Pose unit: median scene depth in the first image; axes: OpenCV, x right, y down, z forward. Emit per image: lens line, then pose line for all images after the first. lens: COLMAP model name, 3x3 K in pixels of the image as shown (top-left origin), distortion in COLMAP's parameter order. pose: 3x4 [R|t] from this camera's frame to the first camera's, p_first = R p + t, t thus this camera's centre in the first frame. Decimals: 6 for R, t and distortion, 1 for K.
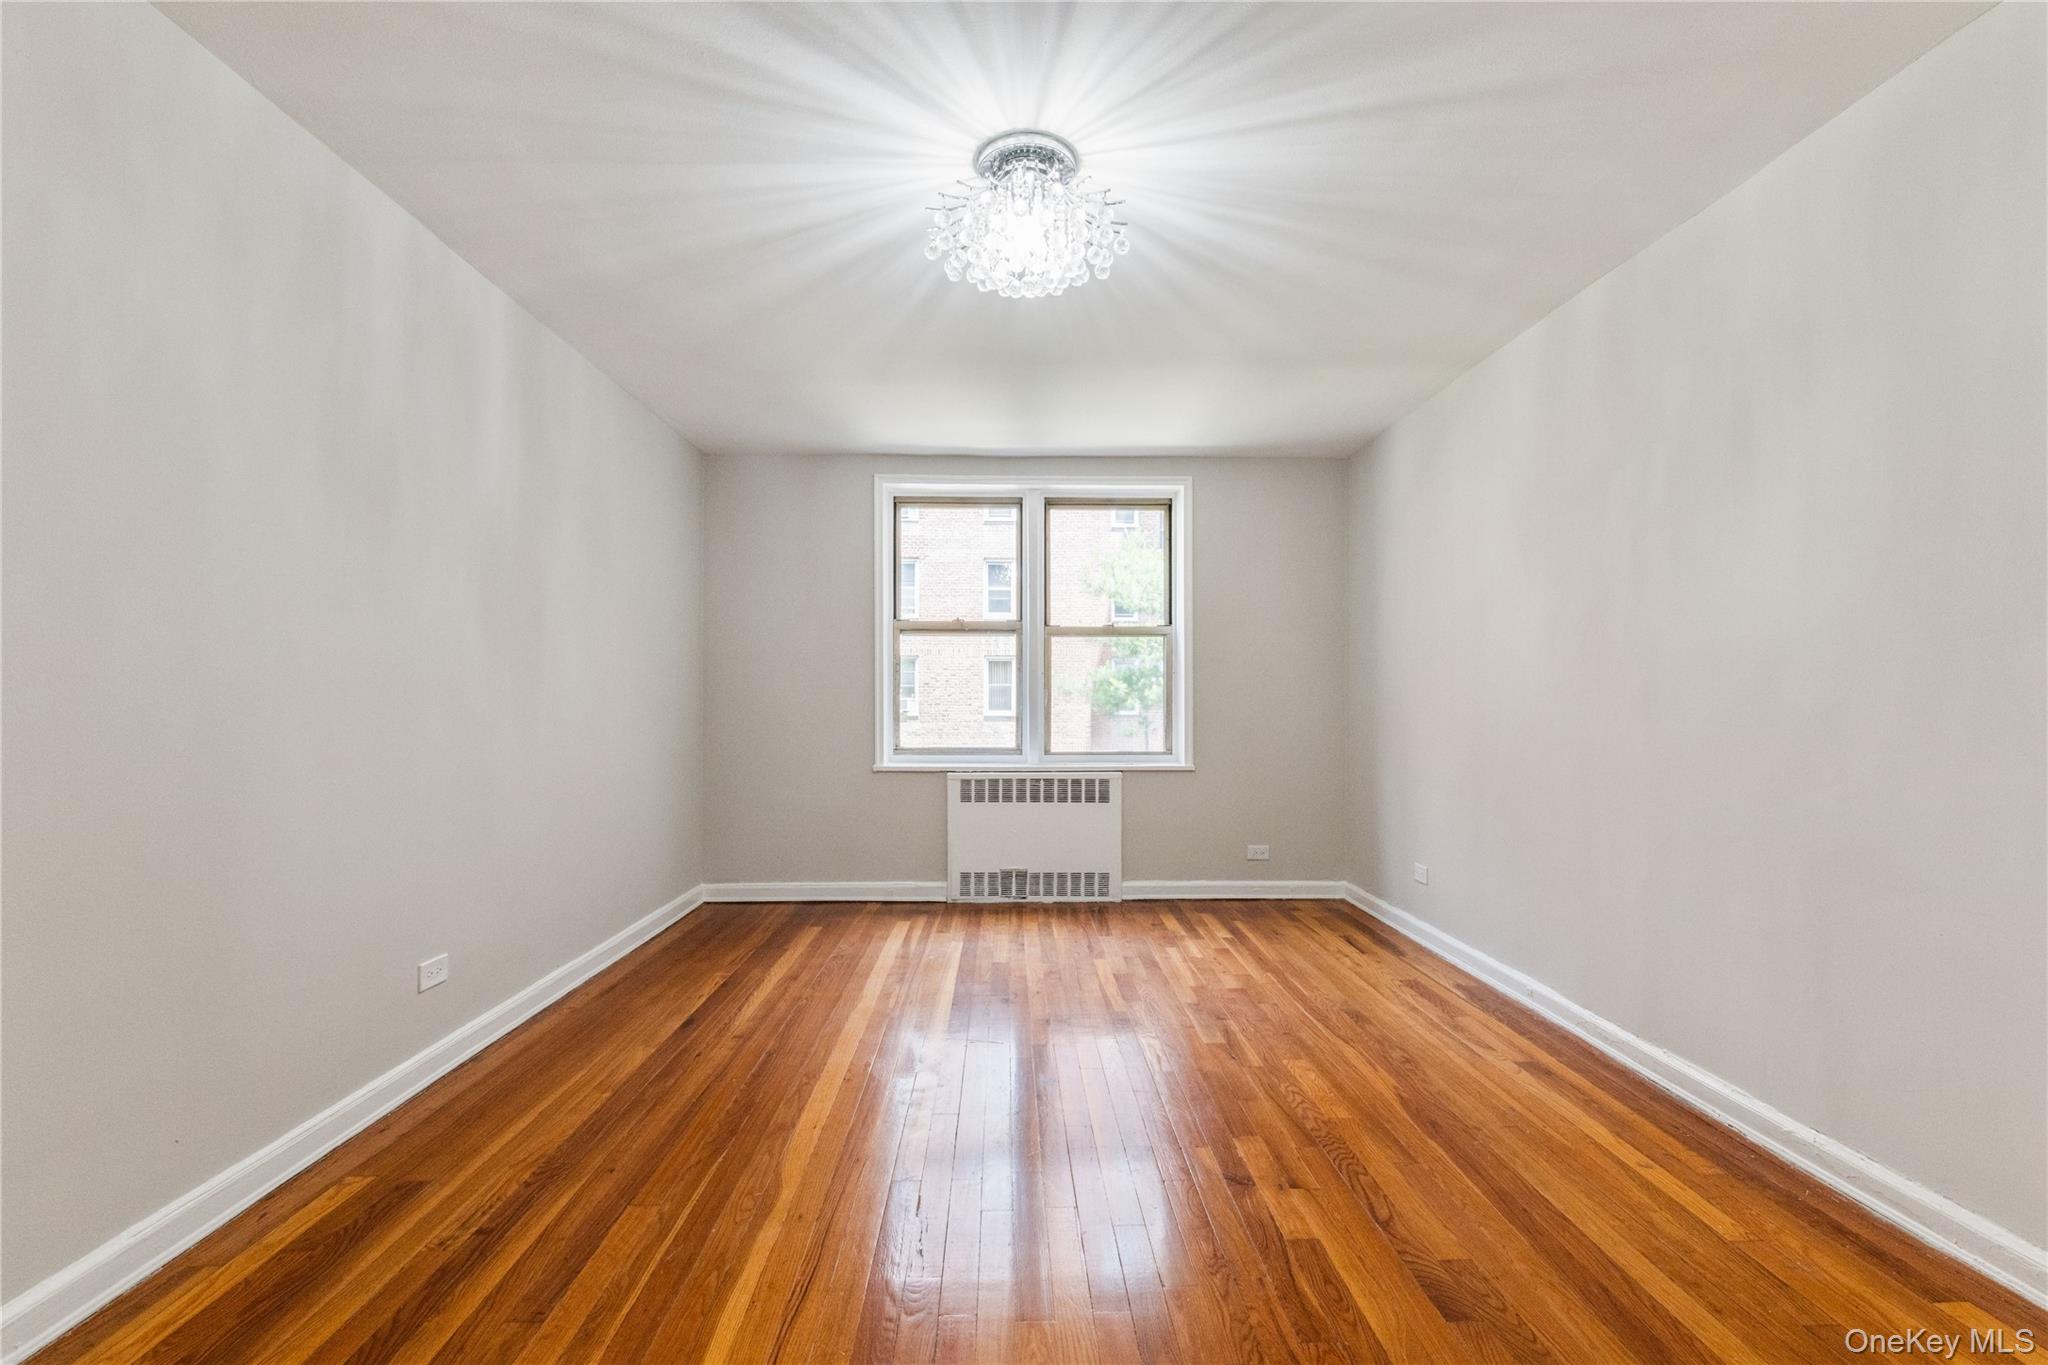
lens RADIAL K [[894.5, 0, 1034.6], [0, 894.5, 701.8], [0, 0, 1]] dist [0.004063, -0.000311]
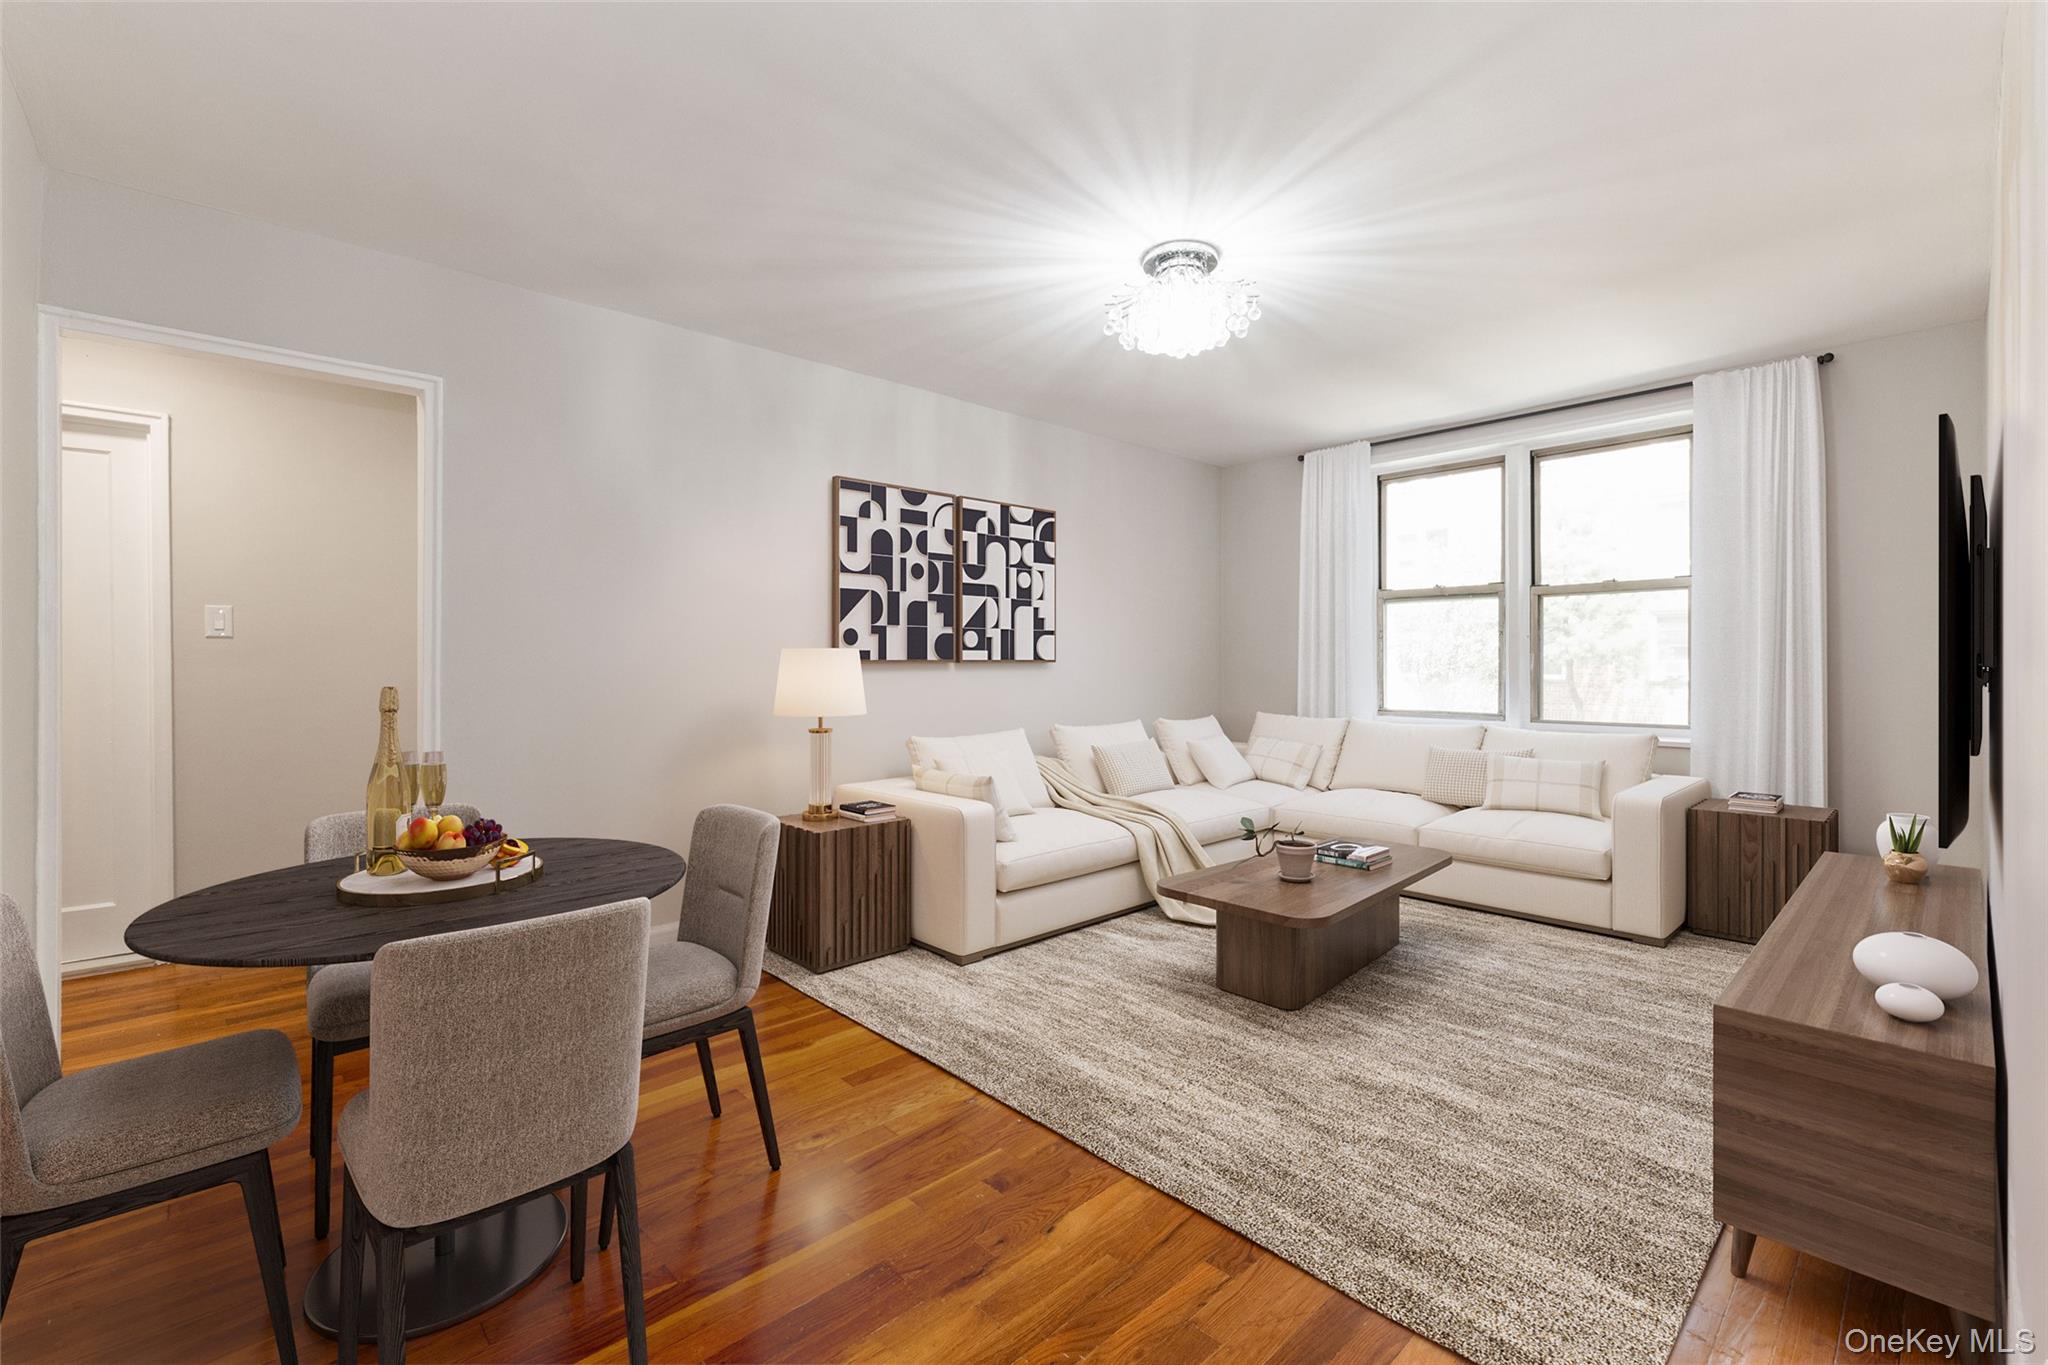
lens RADIAL K [[874.3, 0, 1046.8], [0, 874.3, 667.0], [0, 0, 1]] dist [0.001678, -0.000408]
pose [[0.670811, 0.001302, -0.741627, 0.374583], [0.000739, 0.999997, 0.002425, -0.001995], [0.741628, -0.002175, 0.670808, -0.004213]]
